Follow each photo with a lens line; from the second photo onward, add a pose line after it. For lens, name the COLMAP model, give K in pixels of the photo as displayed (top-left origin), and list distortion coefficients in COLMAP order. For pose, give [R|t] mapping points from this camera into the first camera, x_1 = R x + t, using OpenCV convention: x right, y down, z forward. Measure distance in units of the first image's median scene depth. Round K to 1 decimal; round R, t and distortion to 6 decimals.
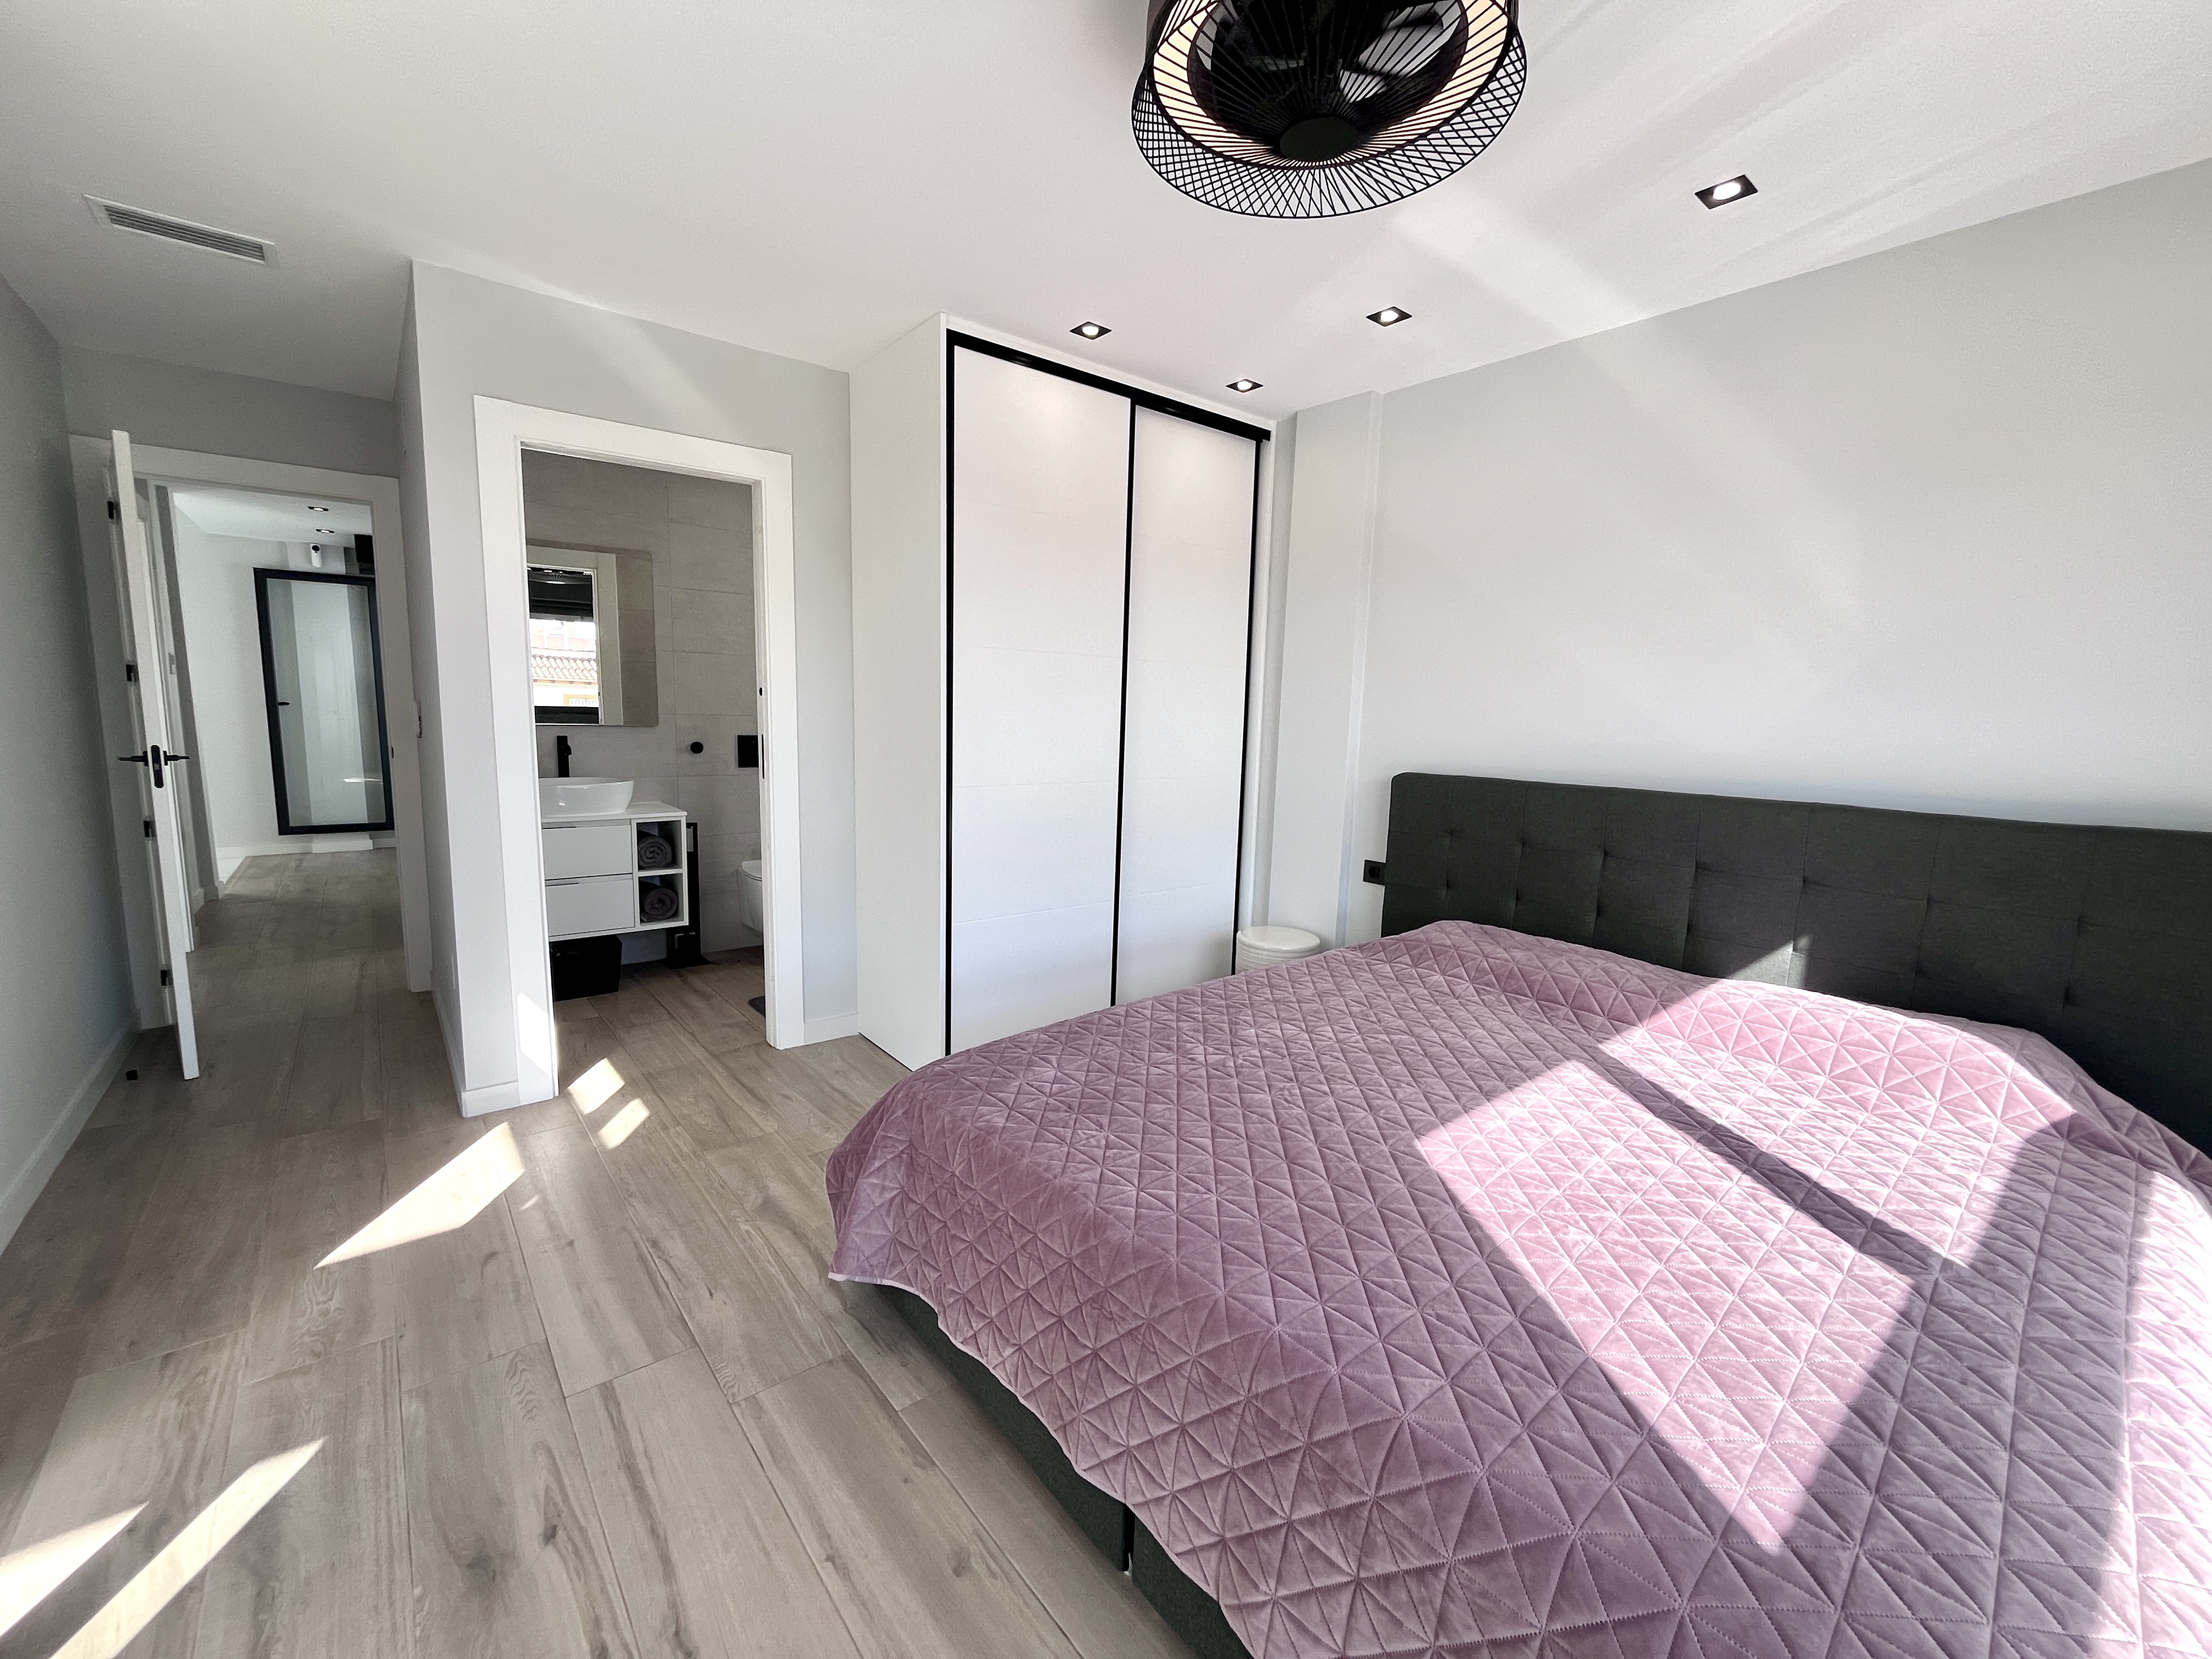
lens RADIAL K [[897.0, 0, 1096.9], [0, 897.0, 835.7], [0, 0, 1]] dist [0.001484, -0.000398]
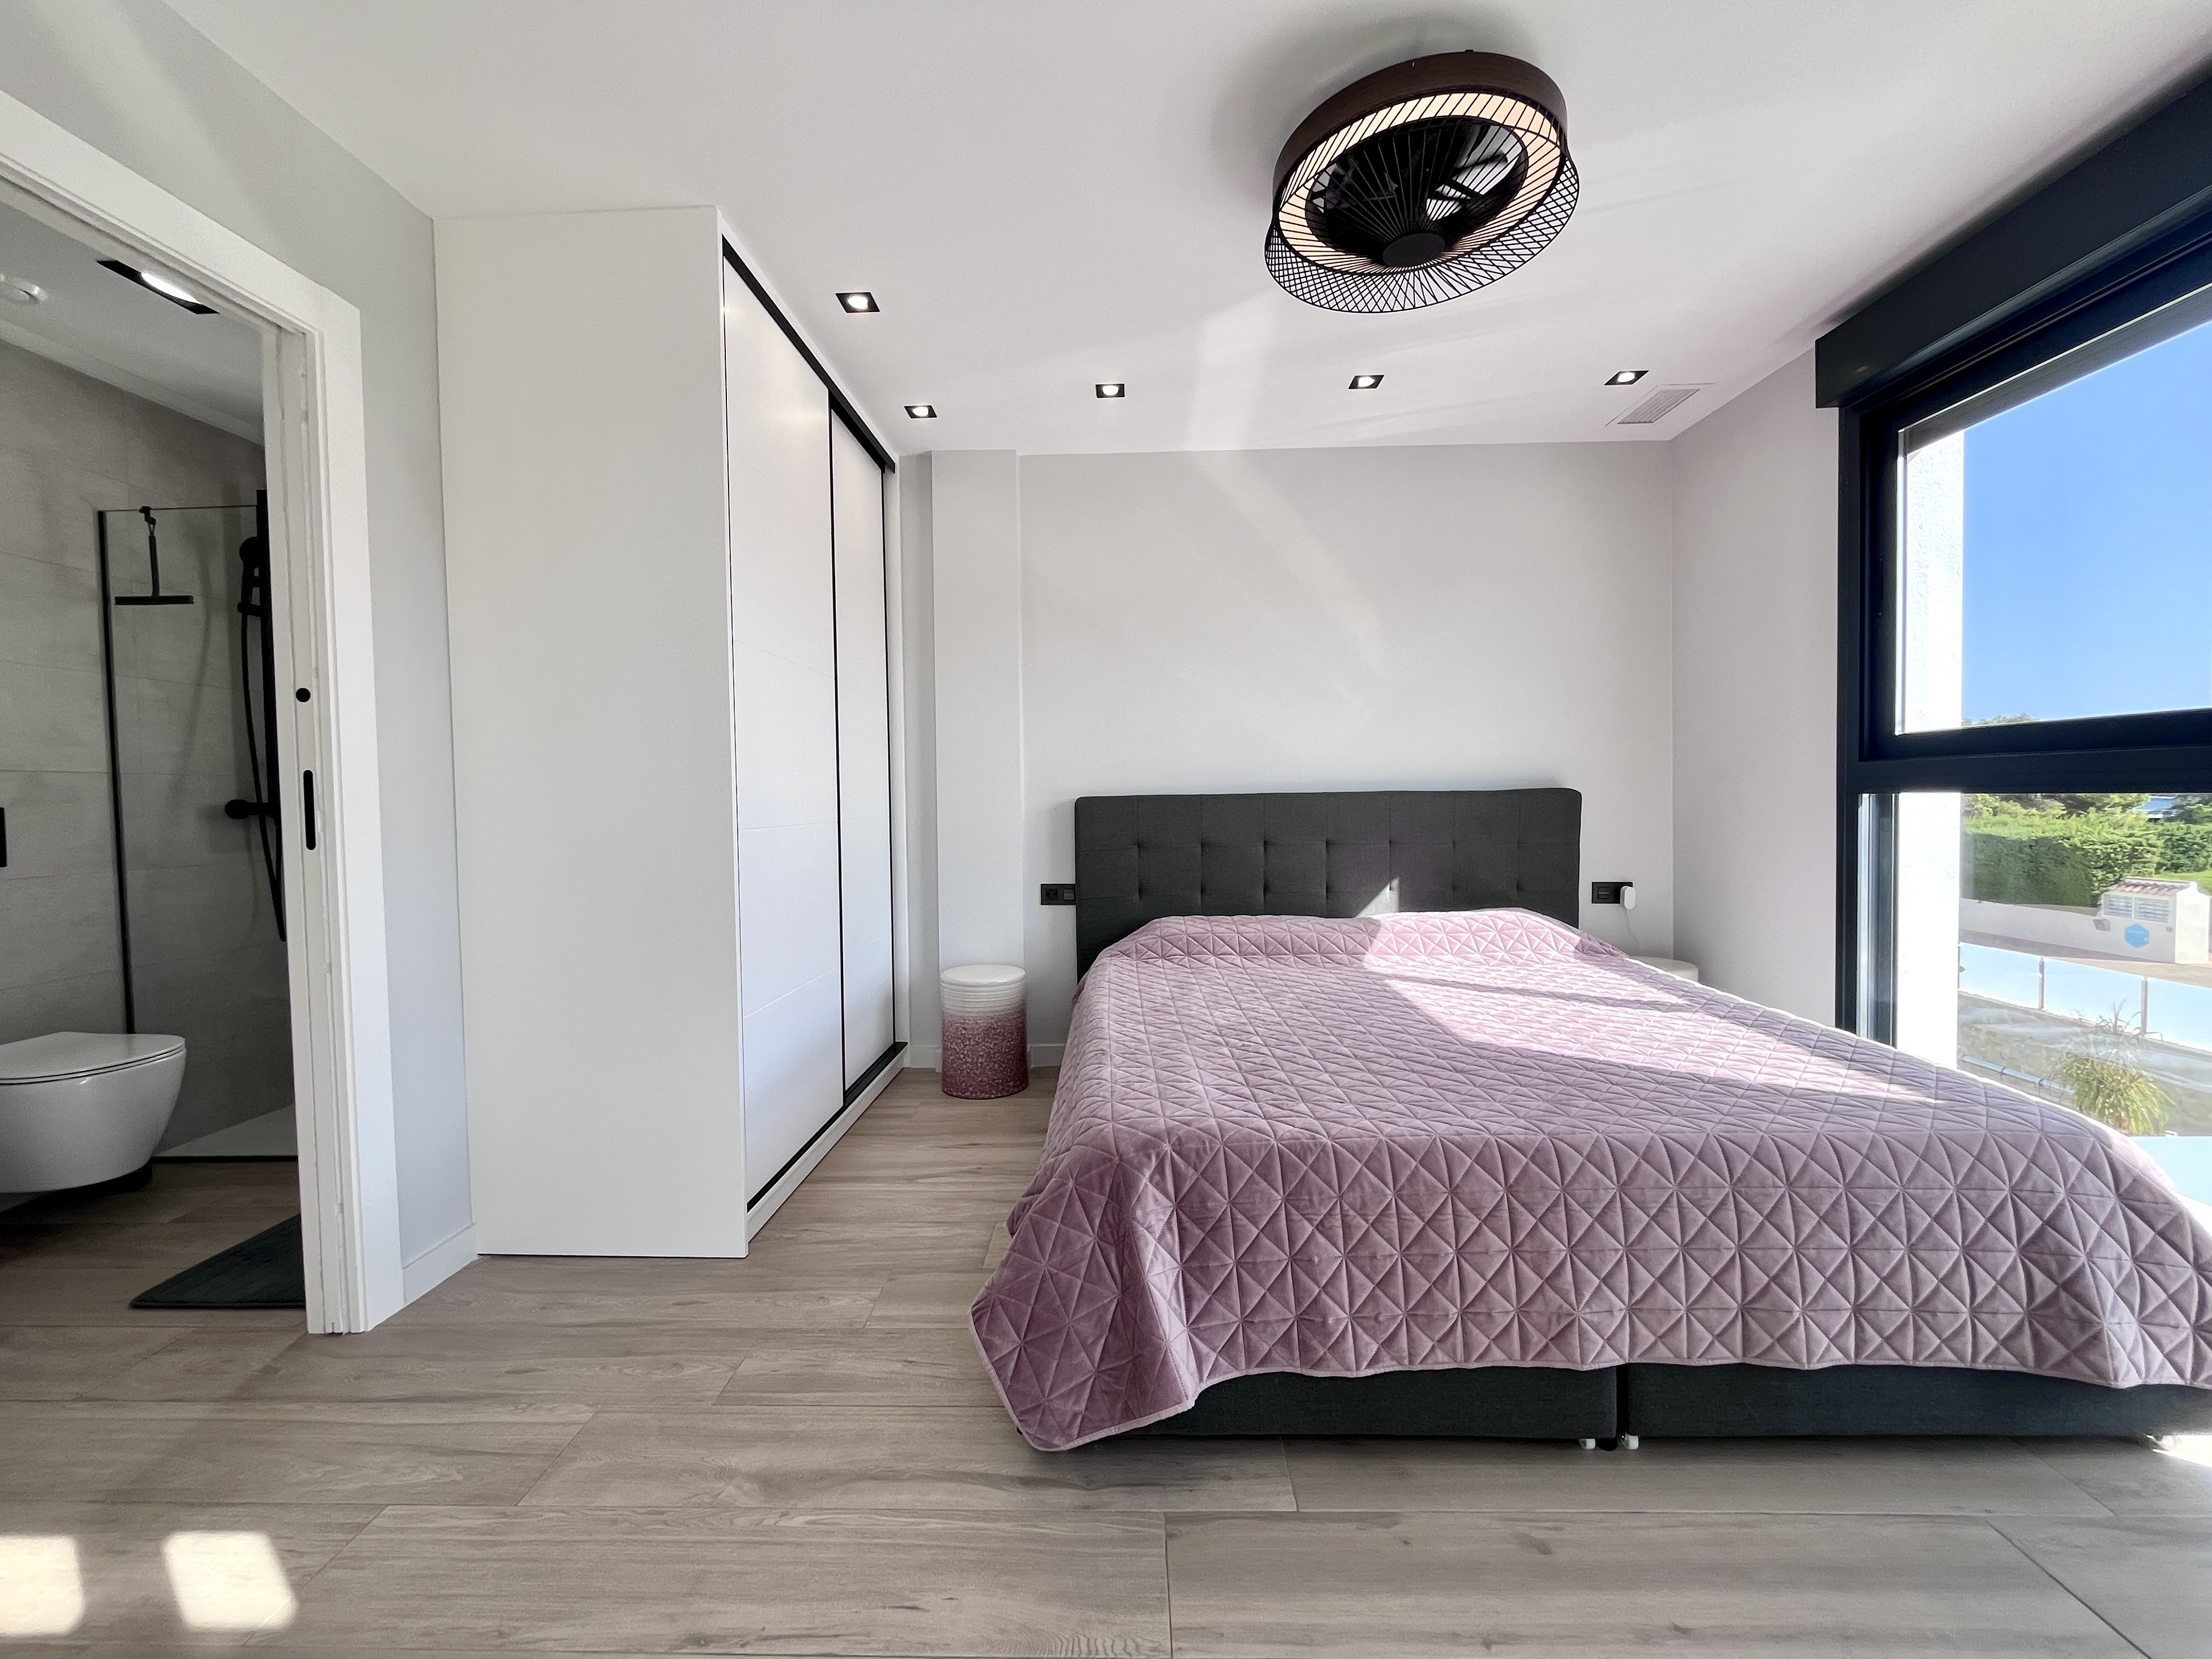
lens RADIAL K [[897.0, 0, 1108.2], [0, 897.0, 835.9], [0, 0, 1]] dist [0.001484, -0.000398]
pose [[0.652895, -0.067842, 0.754405, -0.592172], [0.138213, 0.989930, -0.030594, 0.018136], [-0.744732, 0.124243, 0.655696, 0.329833]]
